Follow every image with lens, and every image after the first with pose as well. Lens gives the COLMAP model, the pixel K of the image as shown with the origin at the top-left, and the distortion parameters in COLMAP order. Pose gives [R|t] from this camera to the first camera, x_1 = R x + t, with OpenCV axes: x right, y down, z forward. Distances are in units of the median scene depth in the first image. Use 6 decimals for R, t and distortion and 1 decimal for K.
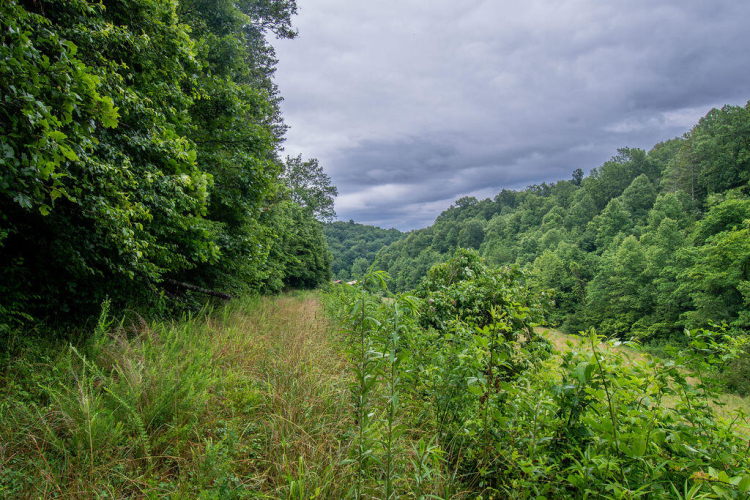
lens RADIAL K [[603.3, 0, 375.0], [0, 603.3, 248.9], [0, 0, 1]] dist [0.011978, 0.000378]
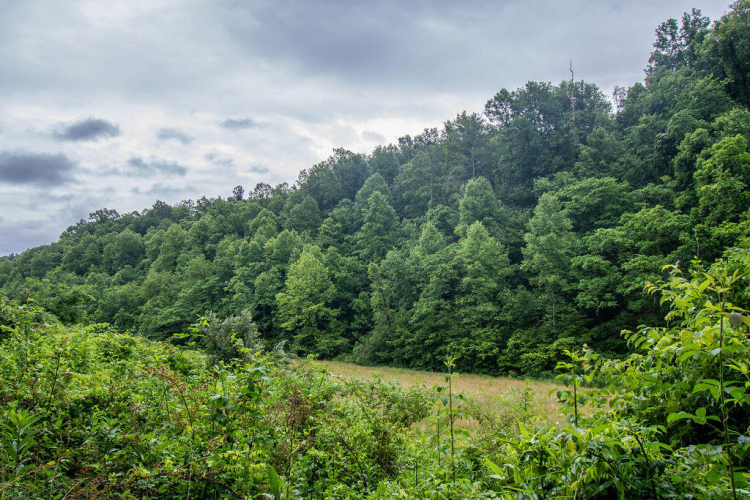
lens RADIAL K [[565.3, 0, 374.9], [0, 565.3, 250.4], [0, 0, 1]] dist [-0.001892, -0.000254]
pose [[0.794245, 0.024075, 0.607121, -0.030429], [0.007683, 0.998737, -0.049656, 0.015109], [-0.607549, 0.044104, 0.793057, 0.177308]]
